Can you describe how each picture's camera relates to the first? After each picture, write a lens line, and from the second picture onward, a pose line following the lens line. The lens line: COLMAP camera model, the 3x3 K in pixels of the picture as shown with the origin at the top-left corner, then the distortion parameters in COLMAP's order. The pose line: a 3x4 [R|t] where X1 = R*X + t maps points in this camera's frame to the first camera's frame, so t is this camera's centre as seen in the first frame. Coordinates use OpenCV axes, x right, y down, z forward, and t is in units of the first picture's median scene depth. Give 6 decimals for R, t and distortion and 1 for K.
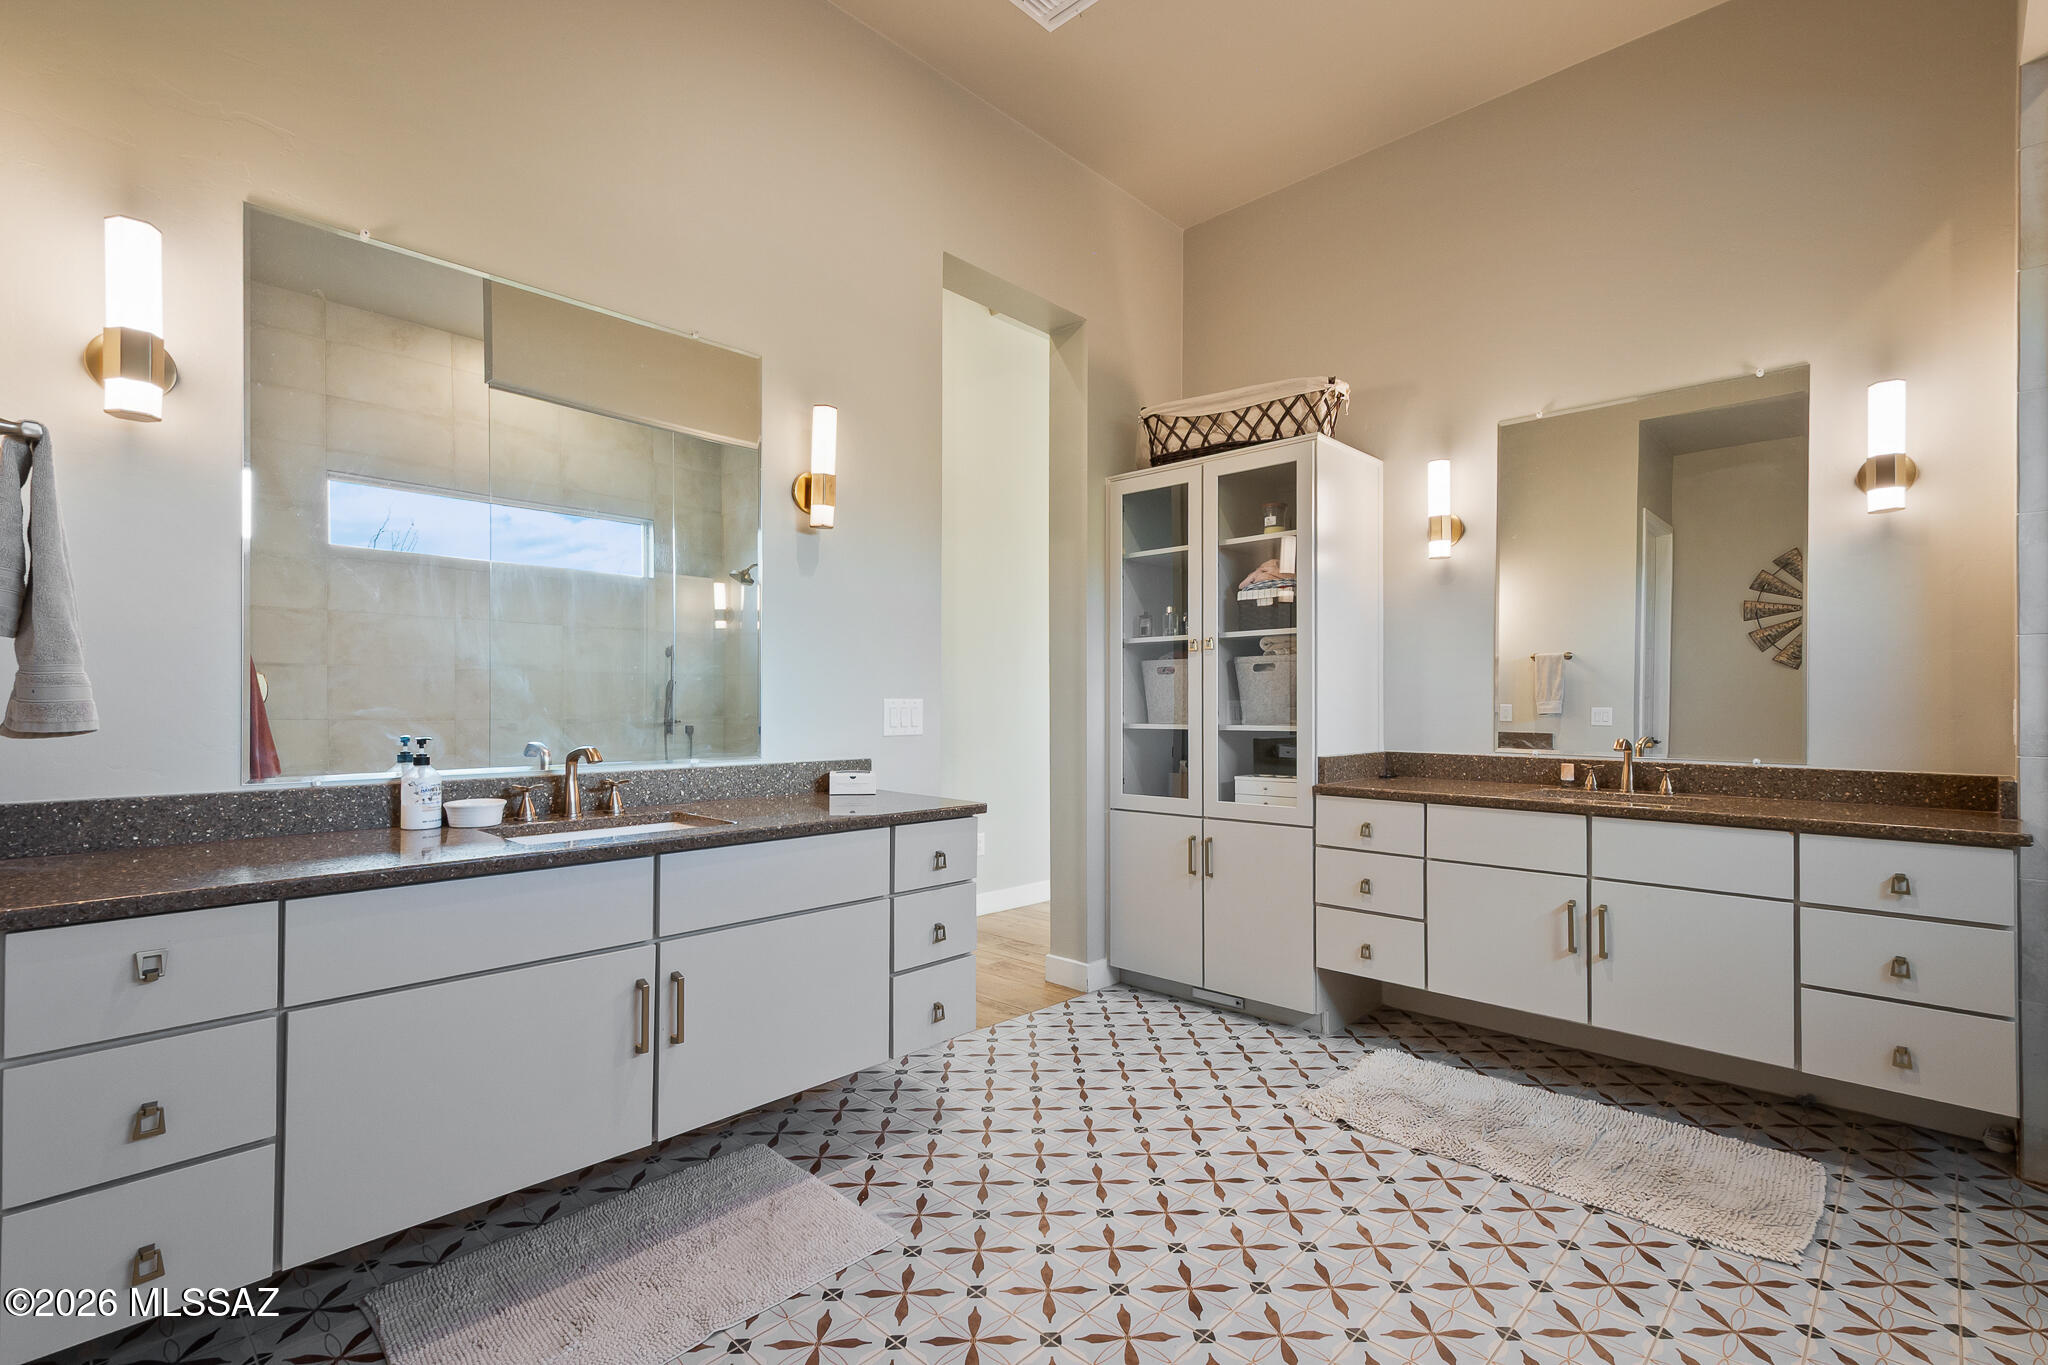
lens RADIAL K [[943.5, 0, 1021.8], [0, 943.5, 692.1], [0, 0, 1]] dist [0.009662, -0.000641]
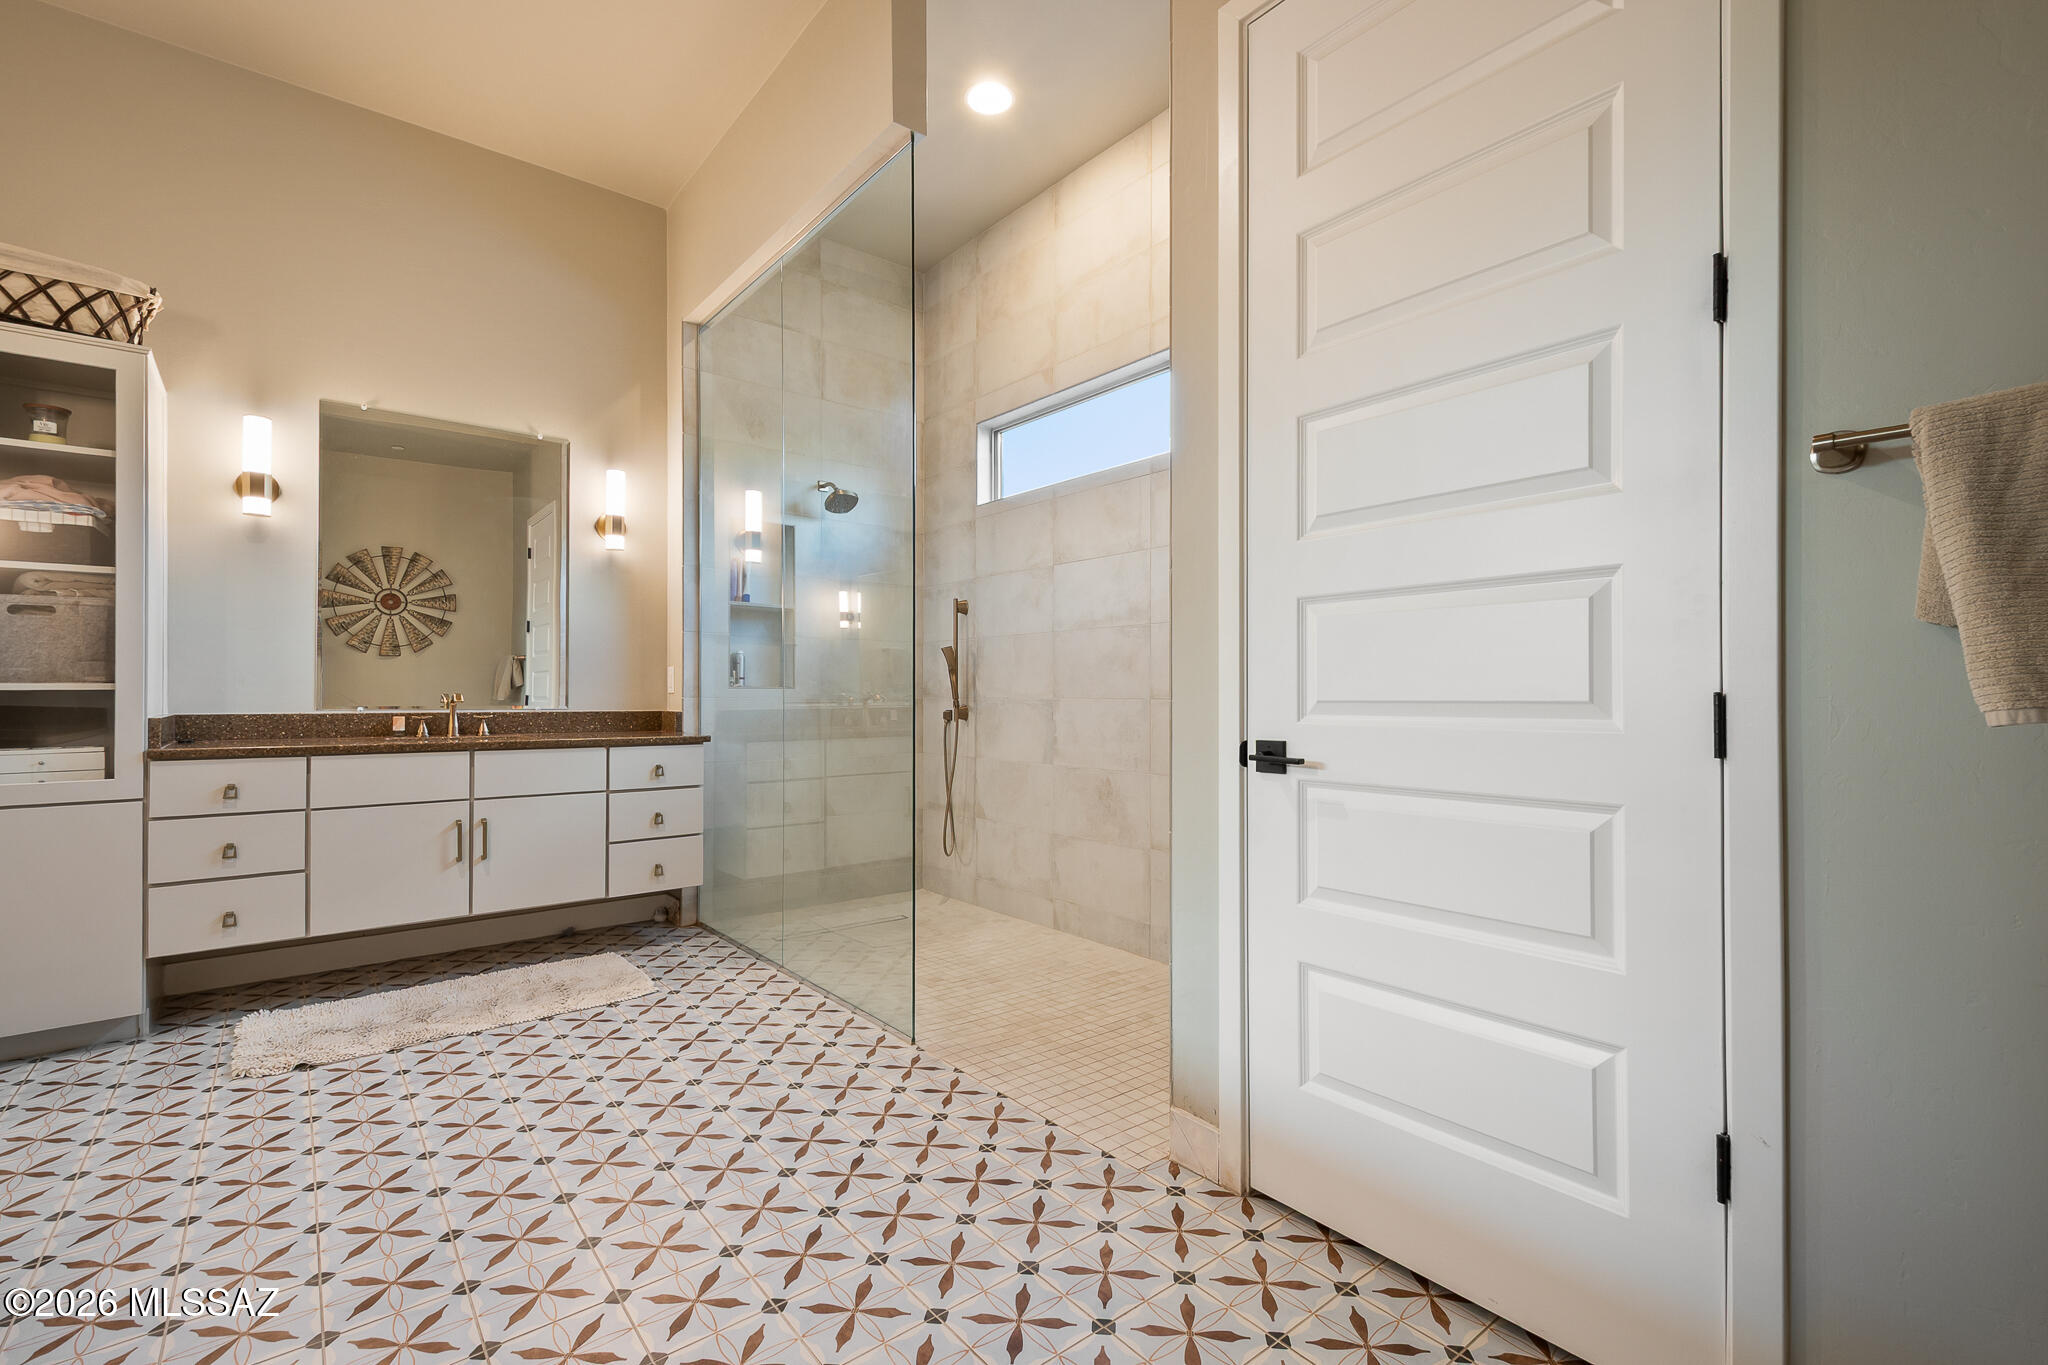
lens RADIAL K [[902.0, 0, 1044.3], [0, 902.0, 686.5], [0, 0, 1]] dist [0.007138, -0.000246]
pose [[0.108964, 0.007878, 0.994014, -0.486973], [-0.009649, 0.999930, -0.006867, 0.041301], [-0.993999, -0.008843, 0.109033, 0.094721]]
